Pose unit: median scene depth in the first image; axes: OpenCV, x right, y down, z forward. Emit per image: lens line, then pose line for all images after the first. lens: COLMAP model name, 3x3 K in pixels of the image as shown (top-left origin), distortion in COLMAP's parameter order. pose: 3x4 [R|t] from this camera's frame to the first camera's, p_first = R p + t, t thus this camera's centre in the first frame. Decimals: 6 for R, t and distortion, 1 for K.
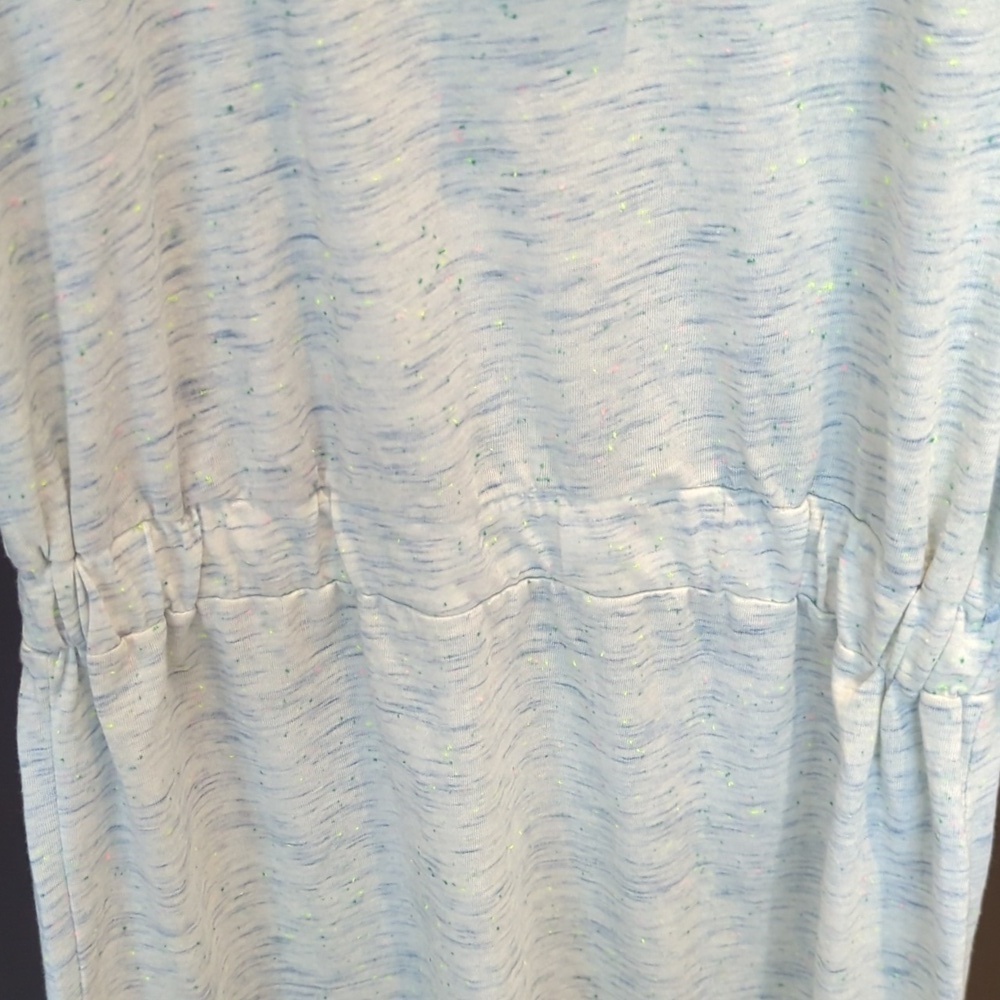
lens RADIAL K [[1685.5, 0, 500.0], [0, 1685.5, 500.0], [0, 0, 1]] dist [0.105615, -0.307274]
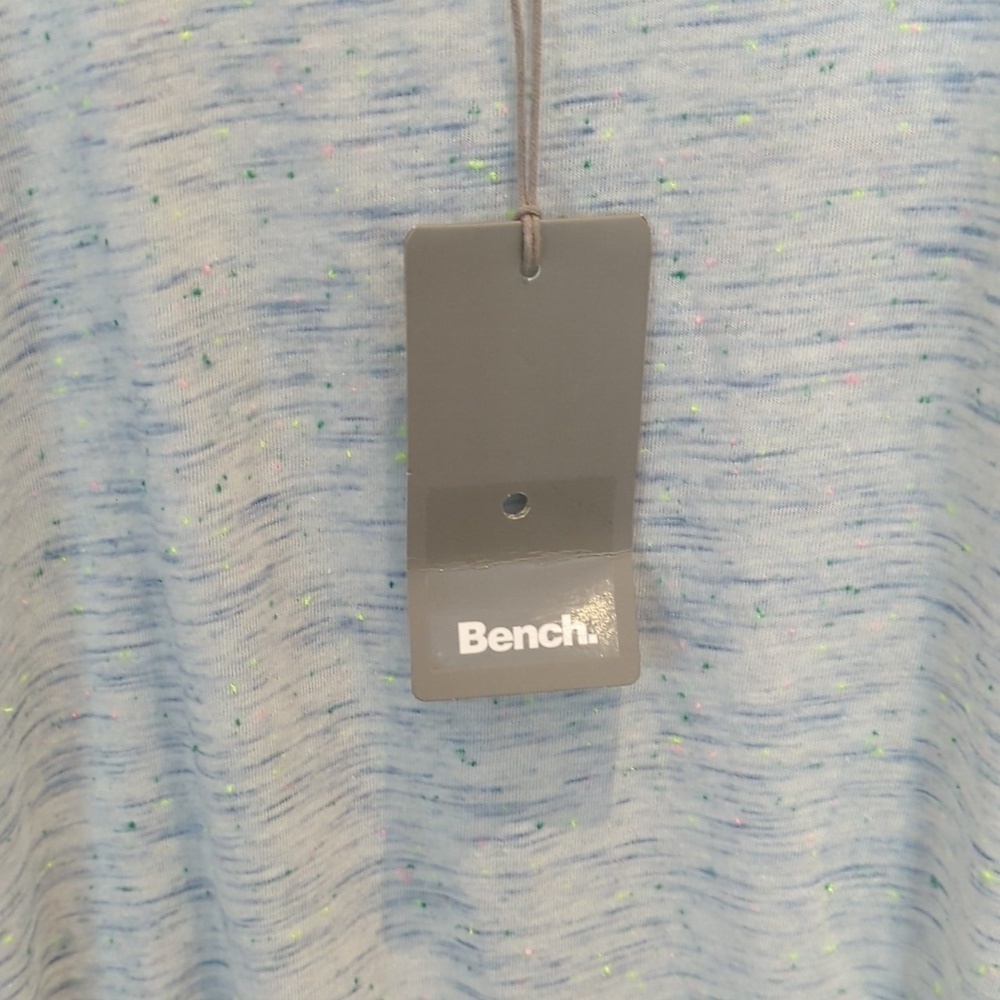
lens RADIAL K [[1685.5, 0, 500.0], [0, 1685.5, 500.0], [0, 0, 1]] dist [0.105615, -0.307274]
pose [[0.995831, 0.060159, -0.068570, 0.066263], [-0.070357, 0.984993, -0.157605, -0.271569], [0.058059, 0.161772, 0.985119, 0.176231]]
